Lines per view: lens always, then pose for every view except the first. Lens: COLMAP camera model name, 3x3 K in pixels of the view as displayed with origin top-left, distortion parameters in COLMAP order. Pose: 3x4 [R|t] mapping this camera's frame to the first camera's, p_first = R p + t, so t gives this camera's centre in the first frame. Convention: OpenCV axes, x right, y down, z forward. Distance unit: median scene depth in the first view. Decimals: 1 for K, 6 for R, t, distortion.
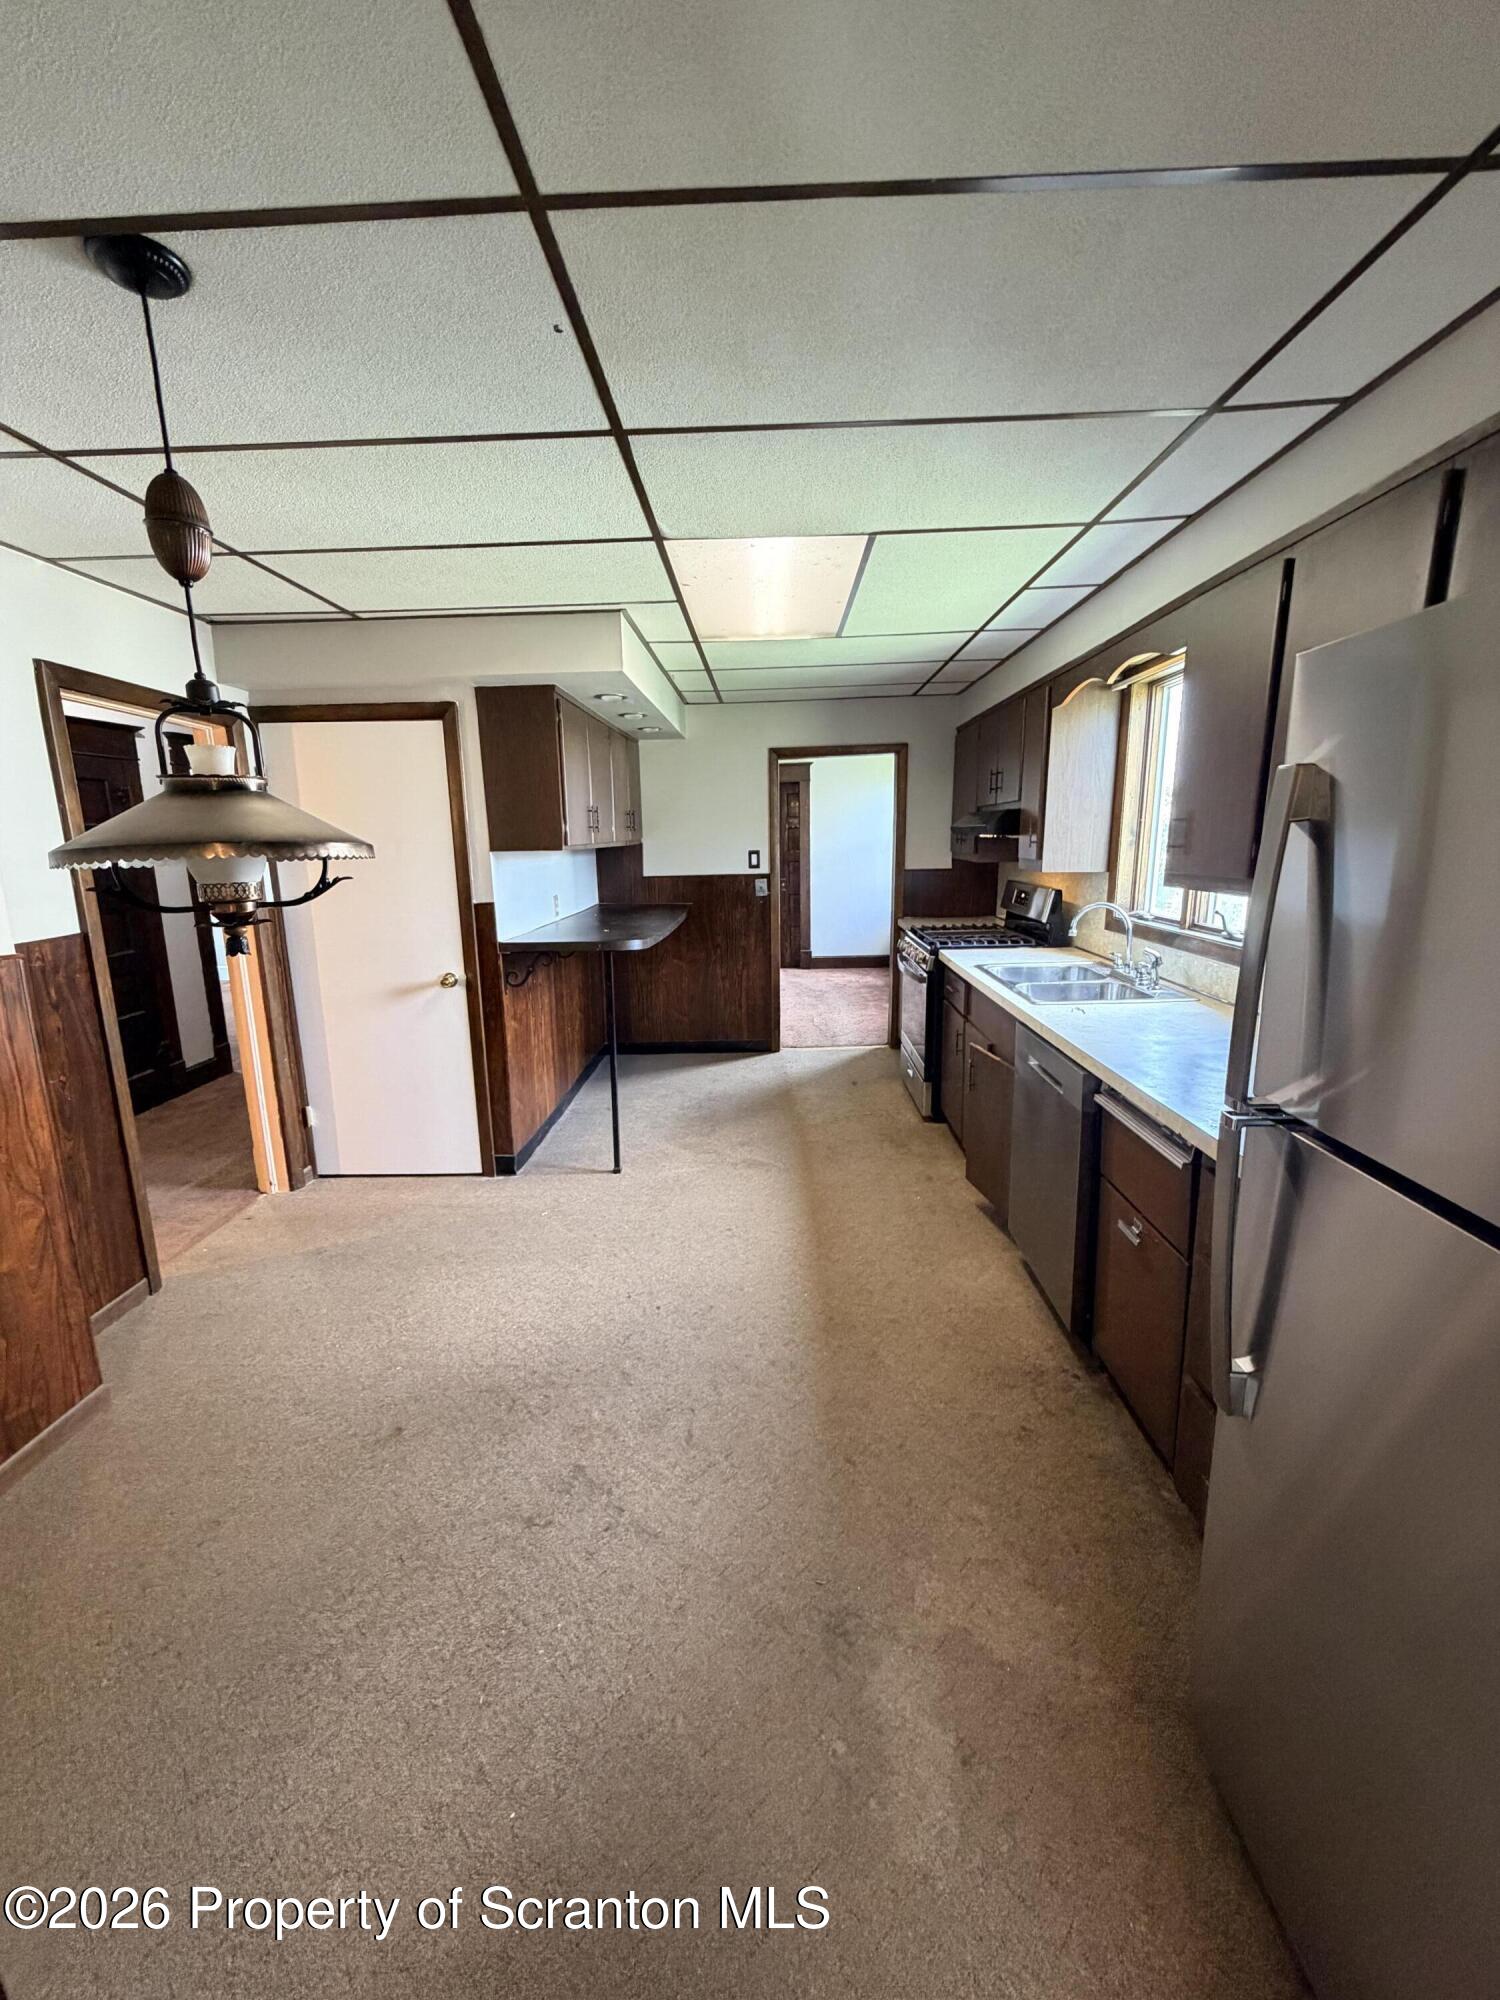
lens RADIAL K [[790.2, 0, 750.0], [0, 790.2, 1000.0], [0, 0, 1]] dist [0.003239, 0.000032]
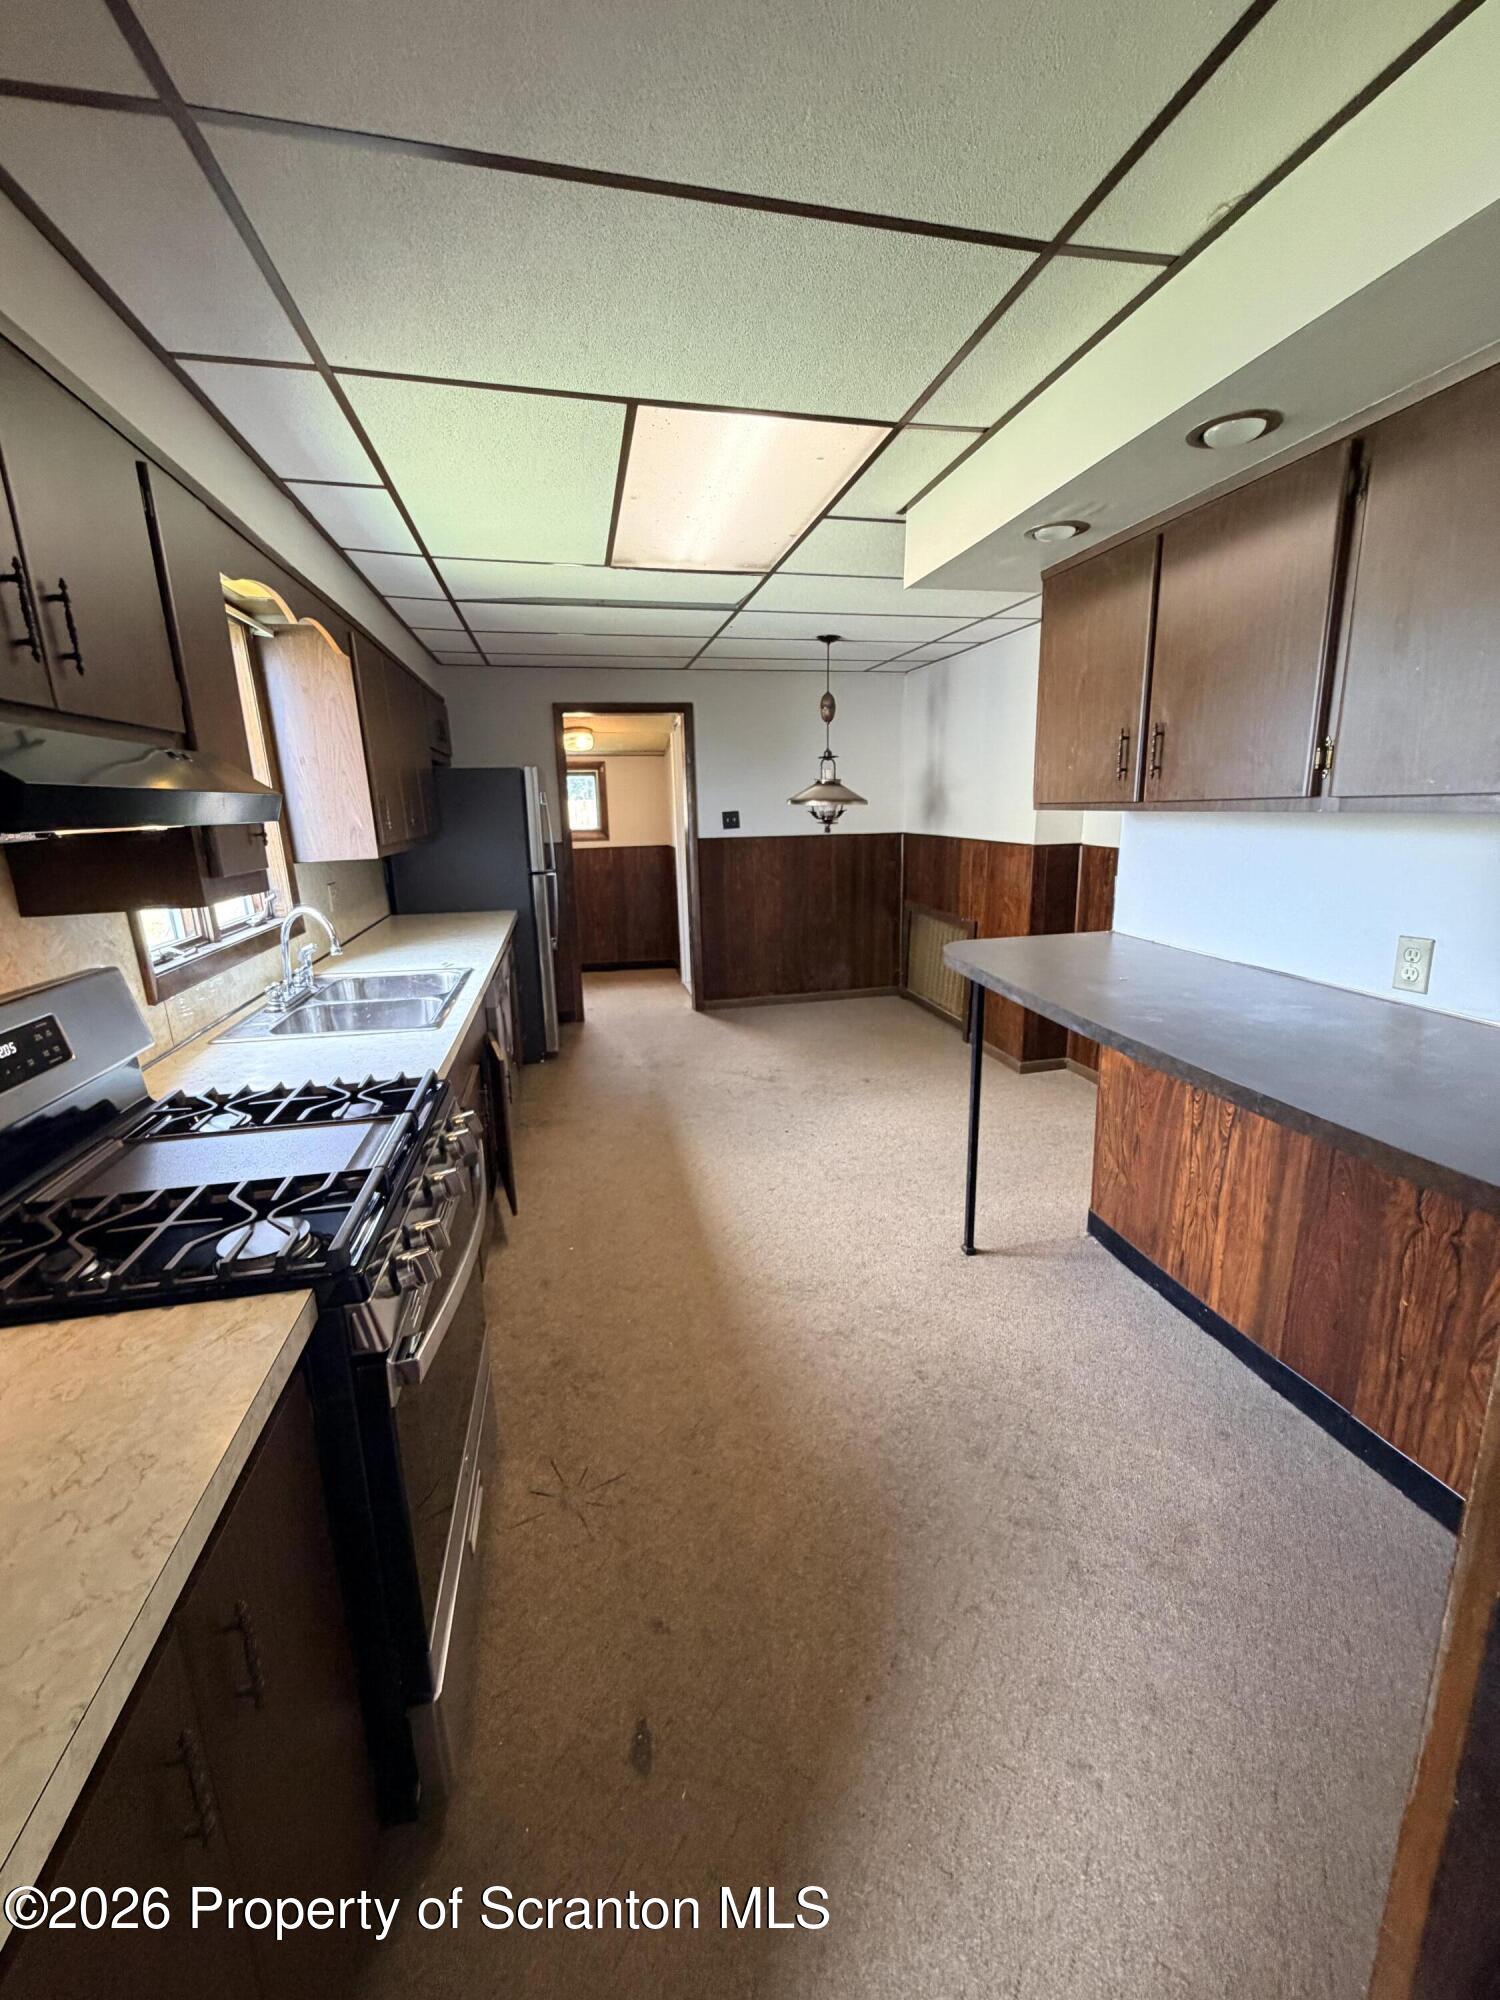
lens RADIAL K [[790.2, 0, 750.0], [0, 790.2, 1000.0], [0, 0, 1]] dist [0.003239, 0.000032]
pose [[-0.969873, 0.096957, -0.223484, 0.300192], [-0.010149, 0.900507, 0.434724, -0.553276], [0.243398, 0.423895, -0.872393, 2.620841]]
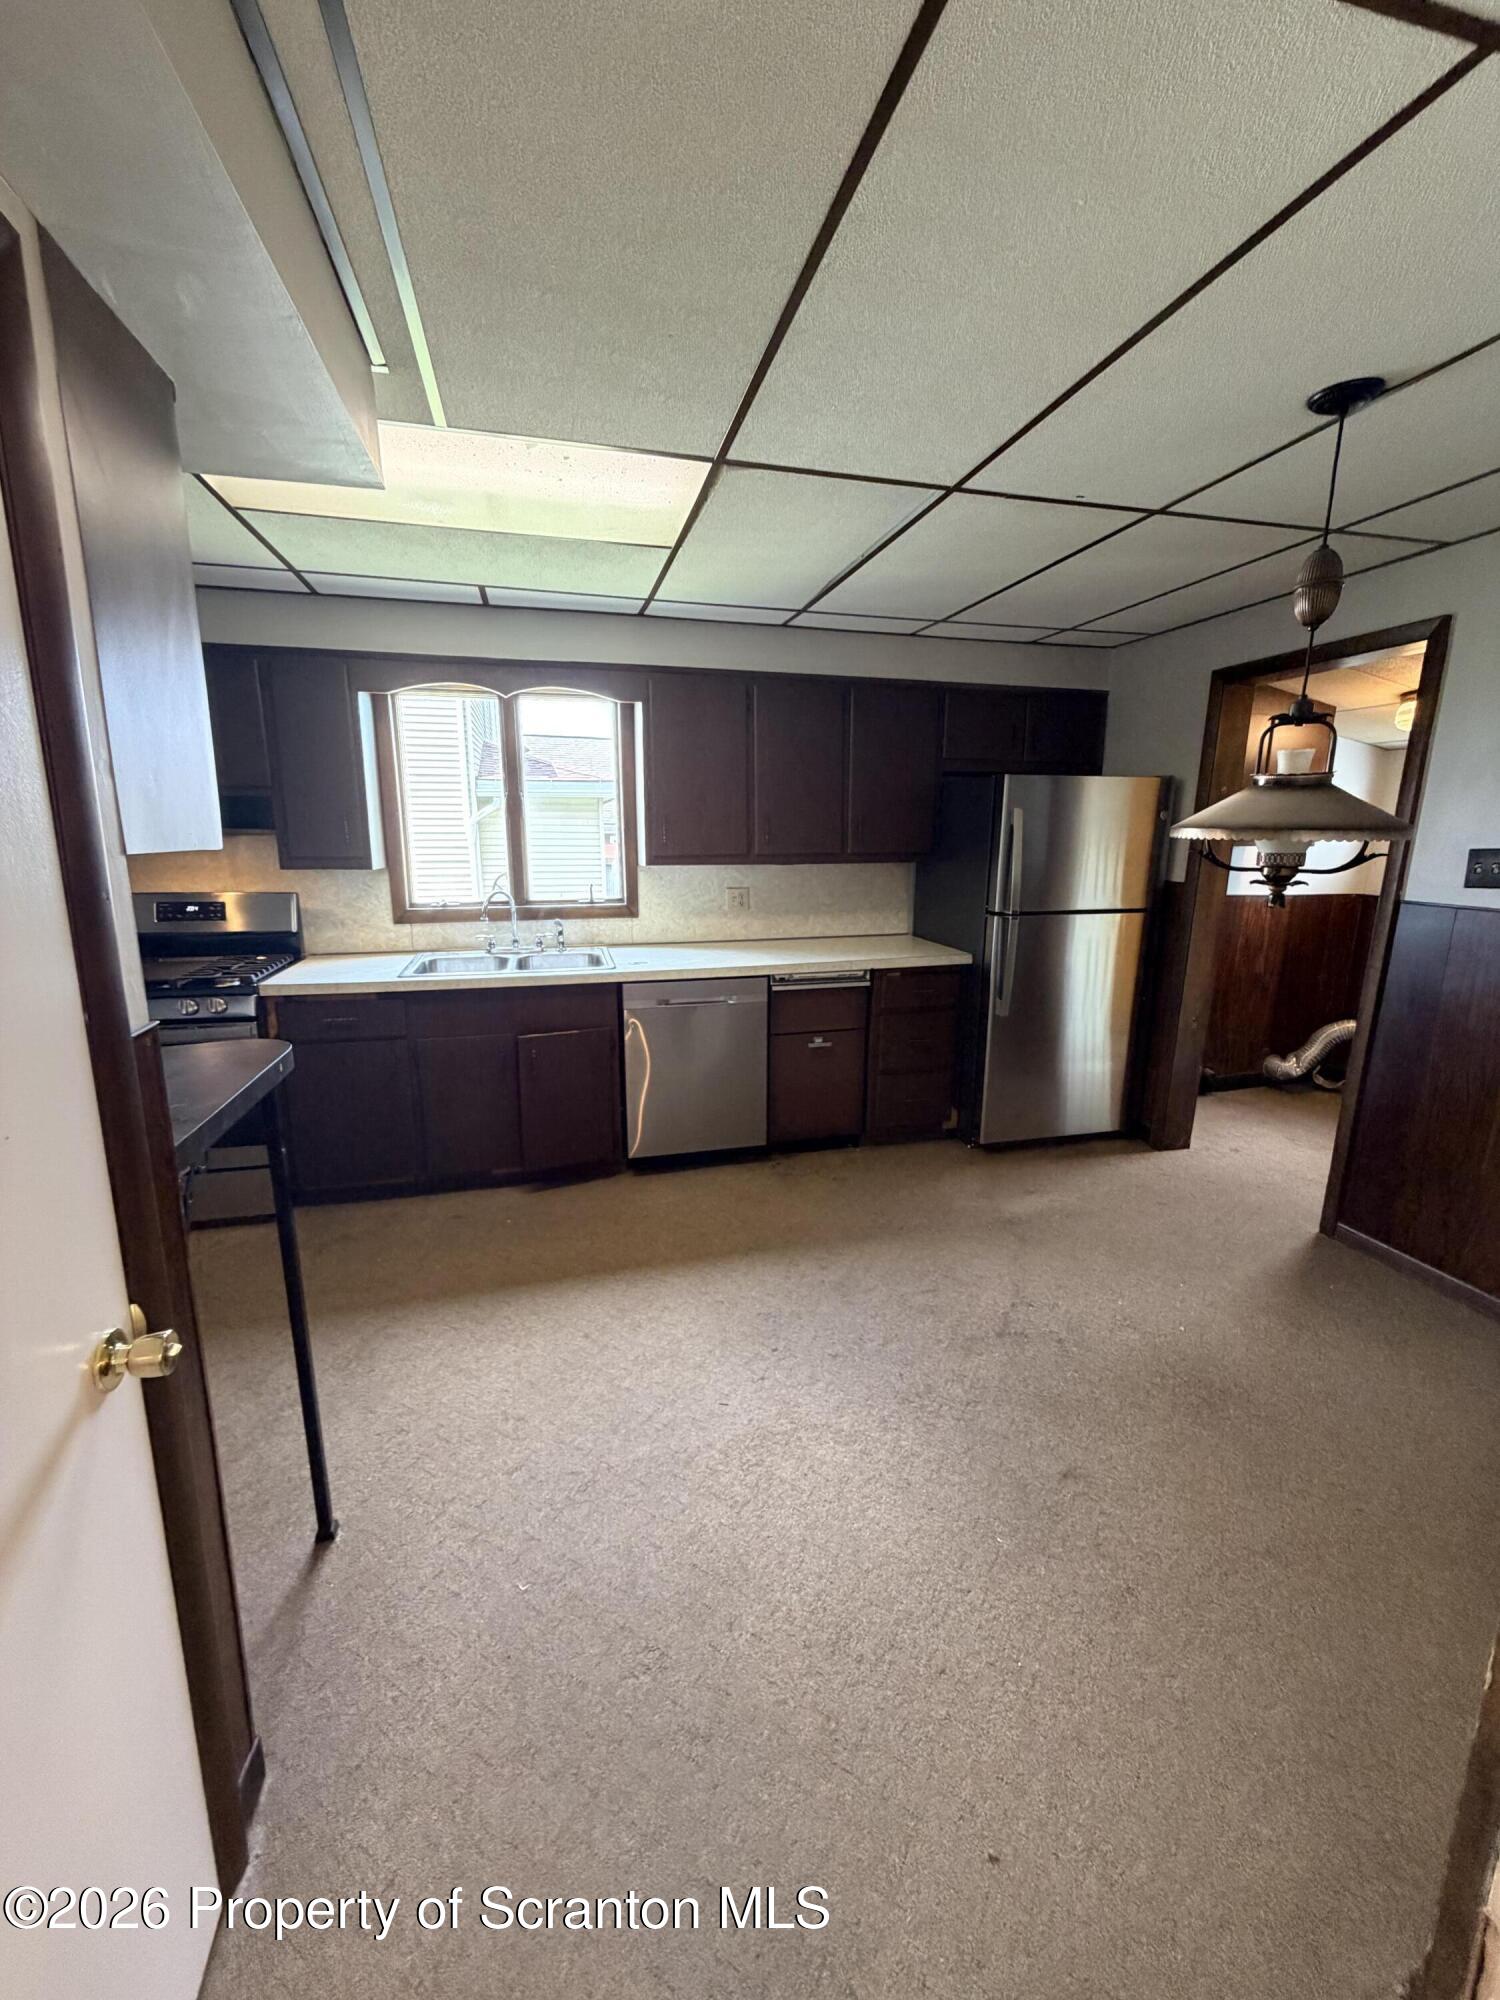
lens RADIAL K [[790.2, 0, 750.0], [0, 790.2, 1000.0], [0, 0, 1]] dist [0.003239, 0.000032]
pose [[-0.272309, -0.182082, 0.944825, -1.082128], [0.192275, 0.951831, 0.238848, -0.253170], [-0.942803, 0.246707, -0.224182, 1.385686]]
